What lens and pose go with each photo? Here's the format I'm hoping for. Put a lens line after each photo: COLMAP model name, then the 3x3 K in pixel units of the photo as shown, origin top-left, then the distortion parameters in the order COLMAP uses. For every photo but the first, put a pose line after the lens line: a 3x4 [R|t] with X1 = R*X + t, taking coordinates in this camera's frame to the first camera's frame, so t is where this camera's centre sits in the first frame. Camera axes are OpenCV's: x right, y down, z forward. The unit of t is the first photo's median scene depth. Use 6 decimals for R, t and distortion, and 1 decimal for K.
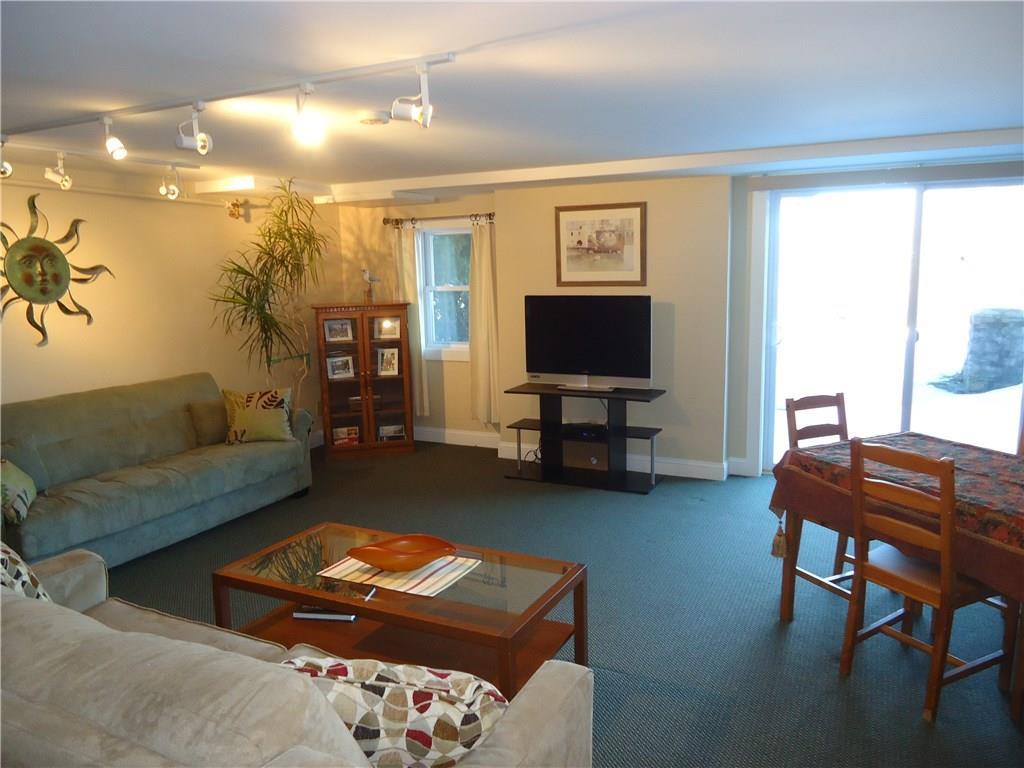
lens RADIAL K [[771.6, 0, 513.9], [0, 771.6, 385.9], [0, 0, 1]] dist [-0.002861, 0.004639]
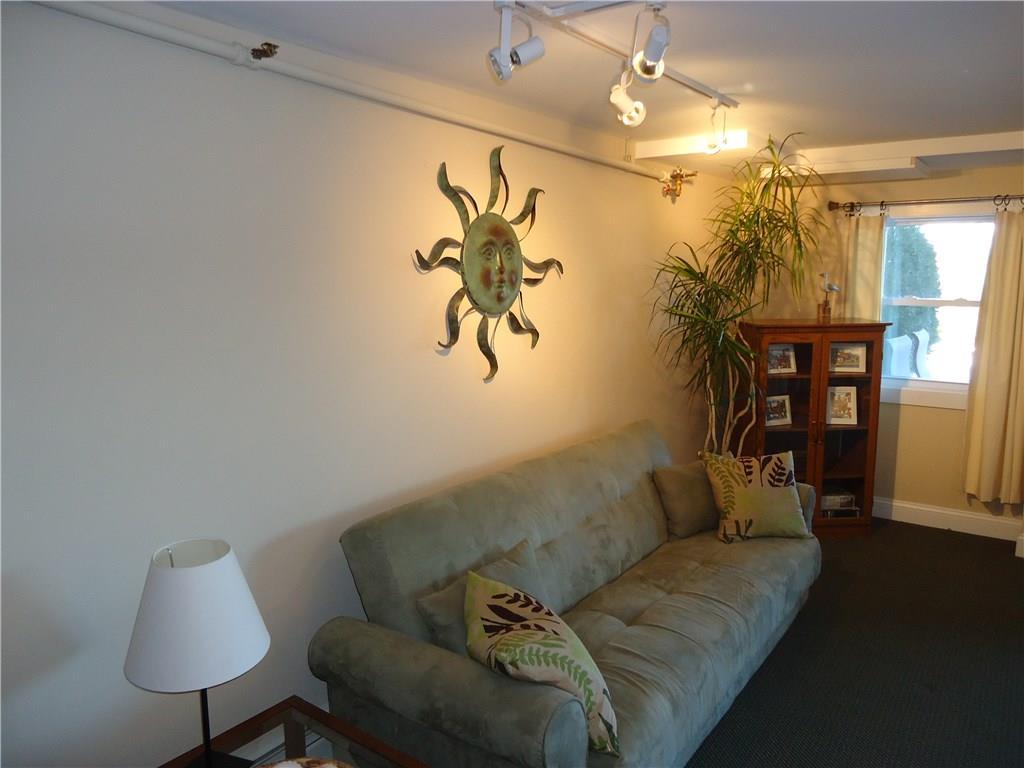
lens RADIAL K [[771.6, 0, 510.6], [0, 771.6, 383.6], [0, 0, 1]] dist [-0.002861, 0.004639]
pose [[0.987969, 0.044021, -0.148253, -0.457018], [-0.044858, 0.998991, -0.002307, -0.045649], [0.148002, 0.008929, 0.988947, 0.333882]]
